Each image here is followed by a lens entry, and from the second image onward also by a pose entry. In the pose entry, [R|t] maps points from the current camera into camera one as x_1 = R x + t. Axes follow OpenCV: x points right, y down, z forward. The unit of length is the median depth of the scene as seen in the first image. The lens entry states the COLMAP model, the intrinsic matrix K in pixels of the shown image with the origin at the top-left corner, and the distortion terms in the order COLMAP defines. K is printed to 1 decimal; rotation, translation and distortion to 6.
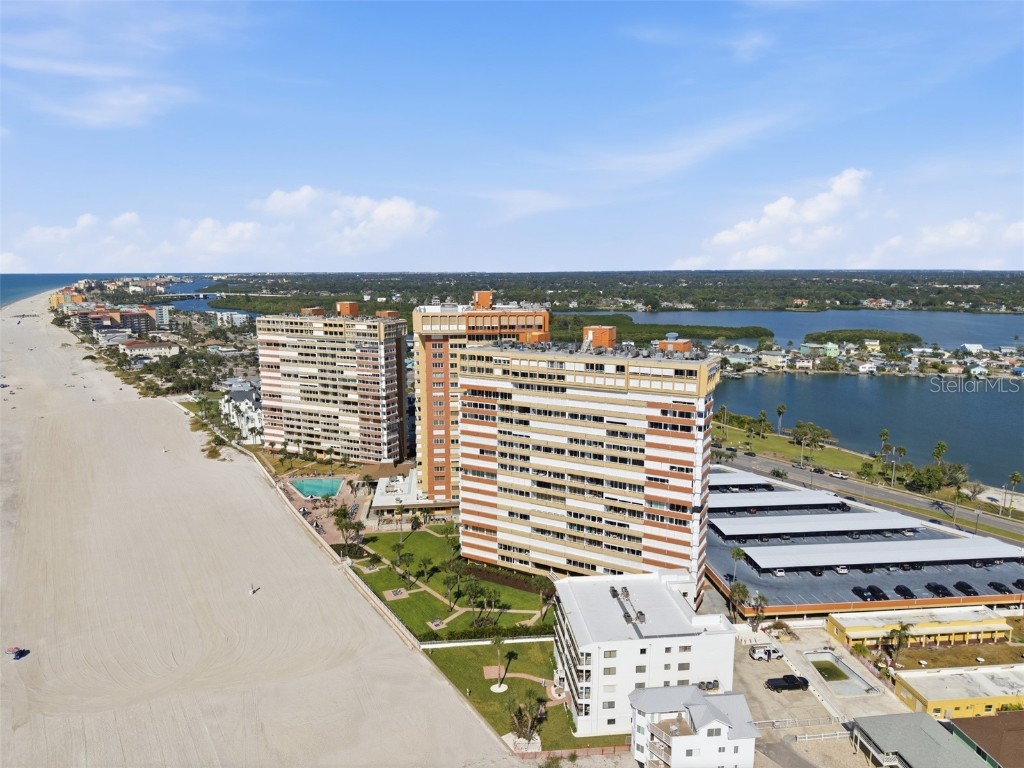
lens RADIAL K [[682.7, 0, 508.4], [0, 682.7, 384.1], [0, 0, 1]] dist [0.033464, -0.030436]
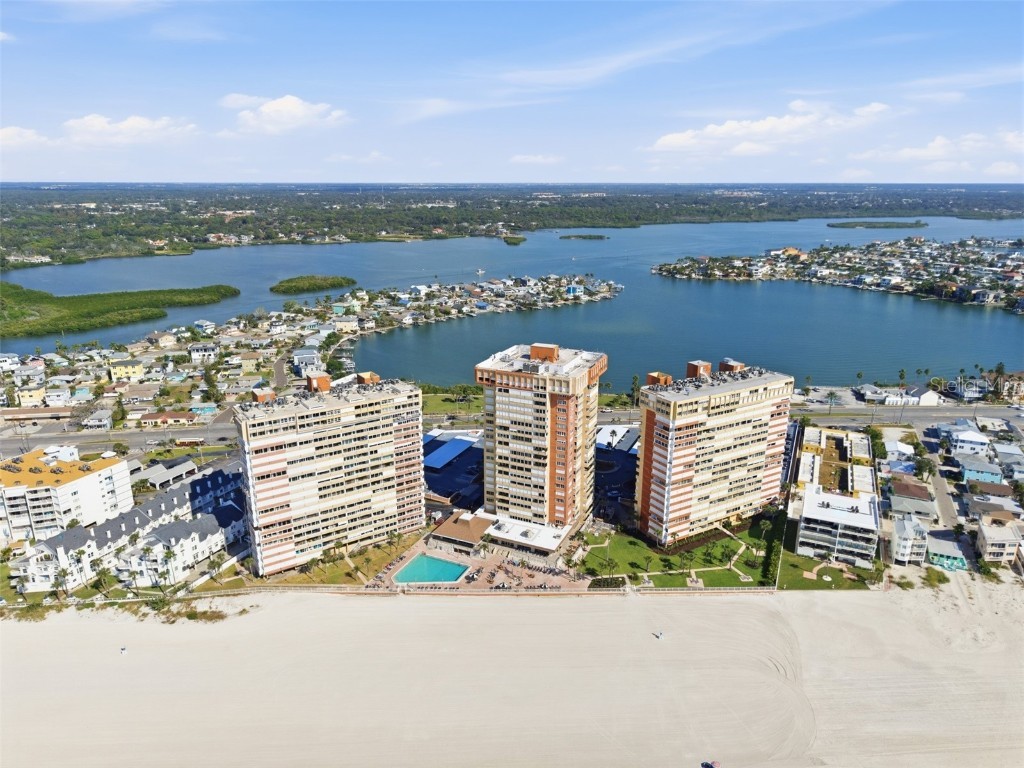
lens RADIAL K [[682.7, 0, 508.4], [0, 682.7, 384.1], [0, 0, 1]] dist [0.033464, -0.030436]
pose [[0.512758, -0.243697, 0.823220, -1.113958], [0.141448, 0.969744, 0.198969, -0.331063], [-0.846801, 0.014420, 0.531714, 0.450582]]
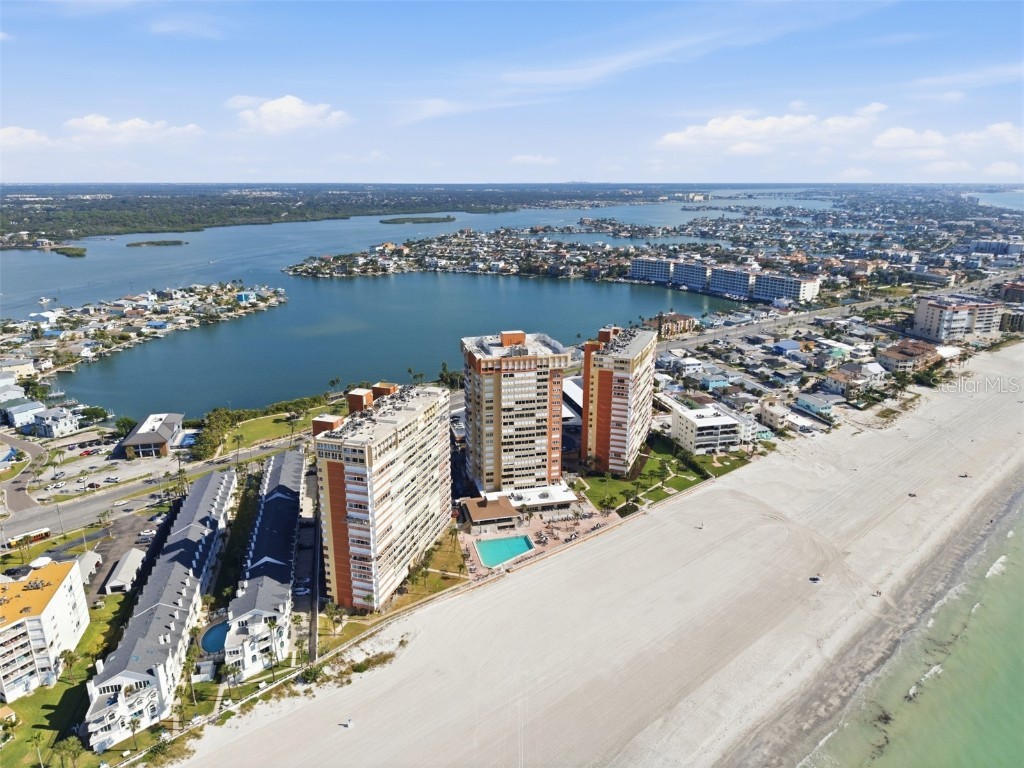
lens RADIAL K [[682.7, 0, 508.4], [0, 682.7, 384.1], [0, 0, 1]] dist [0.033464, -0.030436]
pose [[-0.137149, -0.281750, 0.949635, -1.396032], [0.164171, 0.938970, 0.302296, -0.466892], [-0.976851, 0.197362, -0.082524, 1.200523]]
